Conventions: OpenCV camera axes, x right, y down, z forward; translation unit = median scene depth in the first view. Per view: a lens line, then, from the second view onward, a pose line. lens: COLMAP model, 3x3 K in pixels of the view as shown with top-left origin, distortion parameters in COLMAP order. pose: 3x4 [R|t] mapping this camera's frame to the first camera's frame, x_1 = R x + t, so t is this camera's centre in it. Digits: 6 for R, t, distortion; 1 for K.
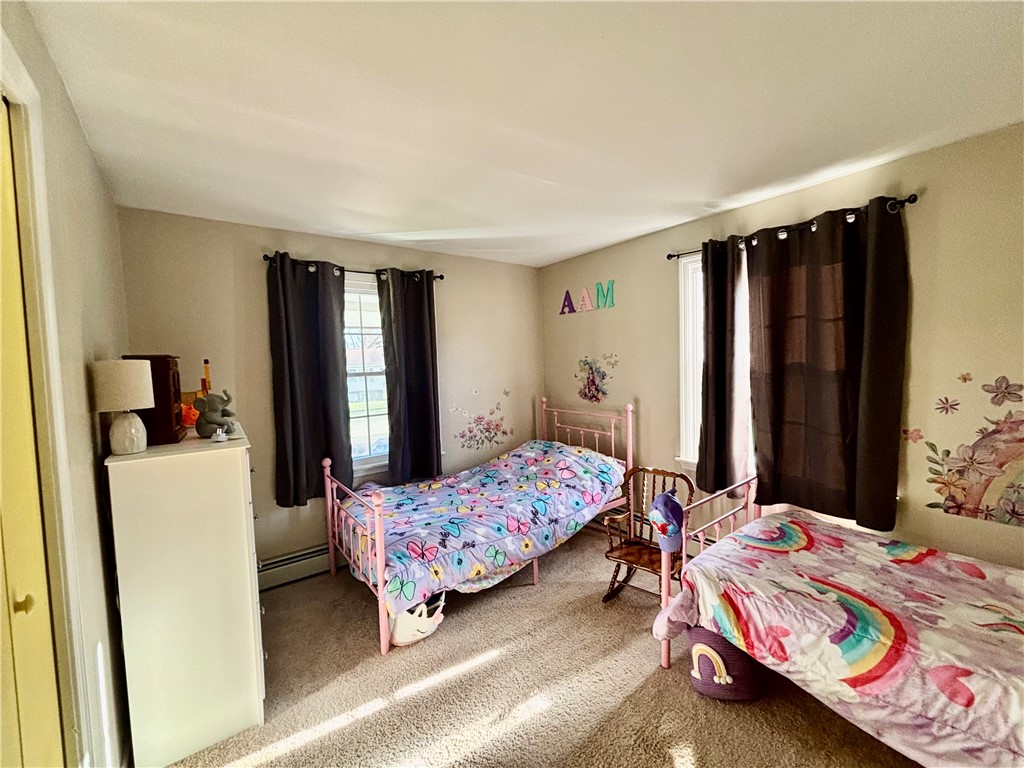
lens RADIAL K [[413.9, 0, 512.1], [0, 413.9, 385.0], [0, 0, 1]] dist [0.004215, -0.000721]
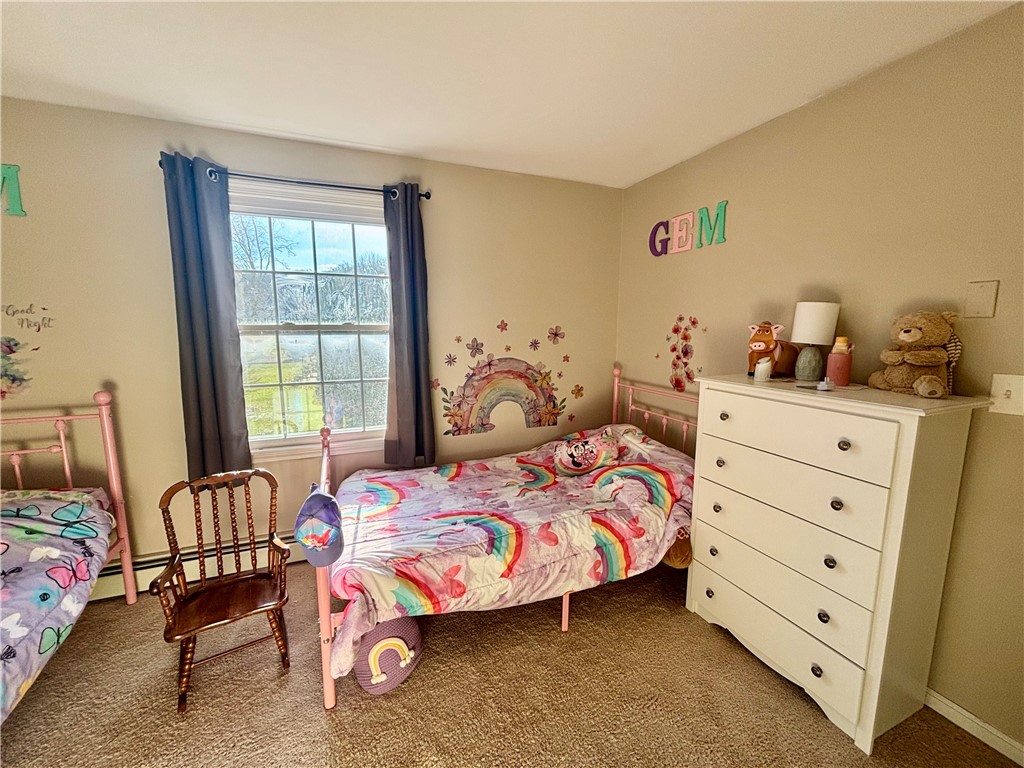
lens RADIAL K [[413.9, 0, 516.1], [0, 413.9, 379.1], [0, 0, 1]] dist [0.004215, -0.000721]
pose [[0.246675, -0.100873, 0.963834, -0.262417], [0.041190, 0.994760, 0.093568, -0.007764], [-0.968223, 0.016619, 0.249537, 0.469311]]
